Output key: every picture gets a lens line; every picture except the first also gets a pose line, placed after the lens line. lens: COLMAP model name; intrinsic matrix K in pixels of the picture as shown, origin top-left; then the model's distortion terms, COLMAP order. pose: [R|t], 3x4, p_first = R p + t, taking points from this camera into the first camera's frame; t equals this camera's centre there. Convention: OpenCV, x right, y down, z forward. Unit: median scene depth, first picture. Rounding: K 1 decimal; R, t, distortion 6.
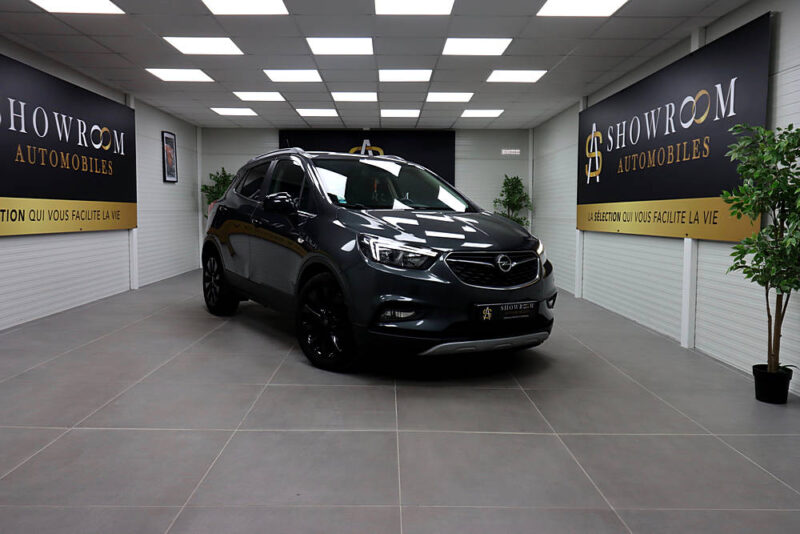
lens RADIAL K [[632.3, 0, 400.0], [0, 632.3, 267.0], [0, 0, 1]] dist [0.004606, -0.001562]
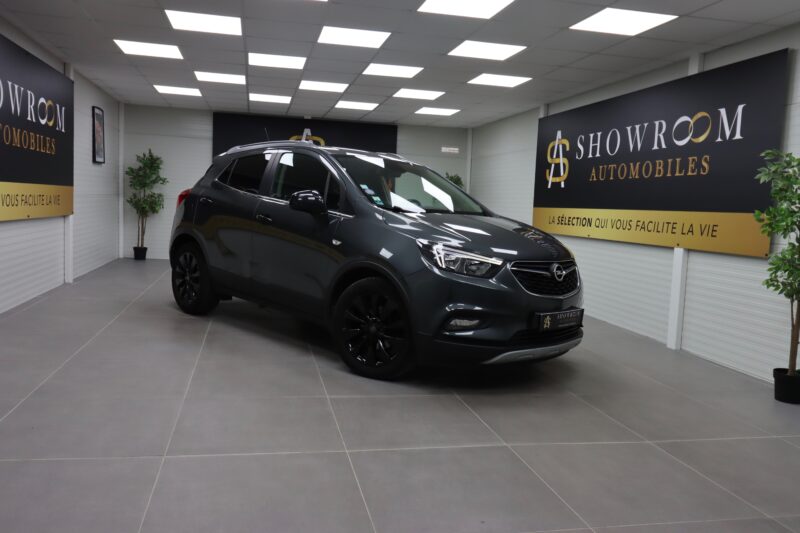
lens RADIAL K [[632.3, 0, 400.0], [0, 632.3, 266.5], [0, 0, 1]] dist [0.004606, -0.001562]
pose [[0.978027, 0.019003, 0.207609, -0.228667], [-0.022814, 0.999612, 0.015980, -0.019750], [-0.207225, -0.020365, 0.978081, 0.042205]]
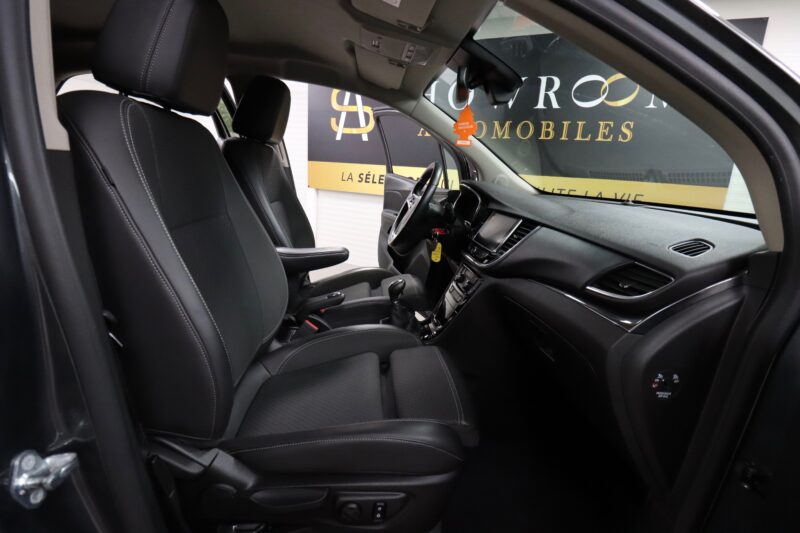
lens RADIAL K [[378.4, 0, 397.7], [0, 378.4, 262.3], [0, 0, 1]] dist [0.000250, -0.011483]
pose [[0.463776, -0.180441, 0.867383, -0.258116], [0.007411, 0.979796, 0.199863, -0.096450], [-0.885921, -0.086264, 0.455743, 0.951068]]
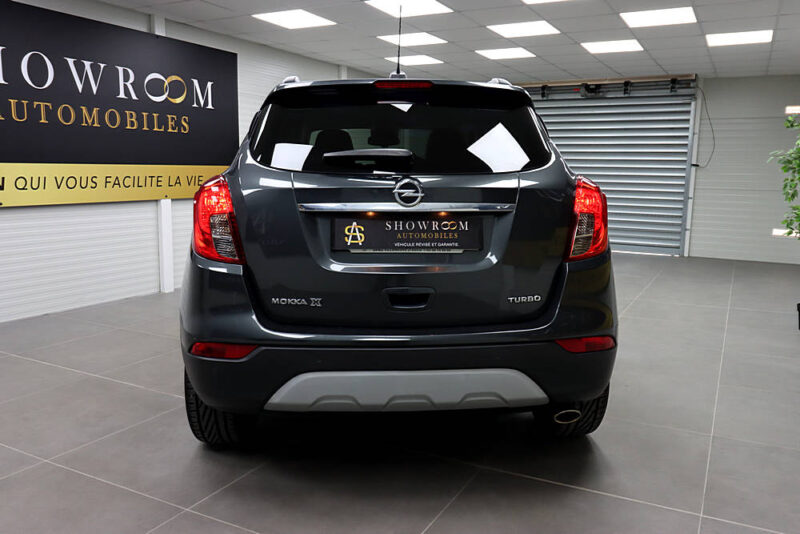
lens RADIAL K [[632.3, 0, 400.0], [0, 632.3, 267.0], [0, 0, 1]] dist [0.004606, -0.001562]
pose [[-0.868397, -0.091705, 0.487316, -0.486064], [0.024122, 0.973774, 0.226234, -0.173549], [-0.495282, 0.208216, -0.843411, 1.758797]]
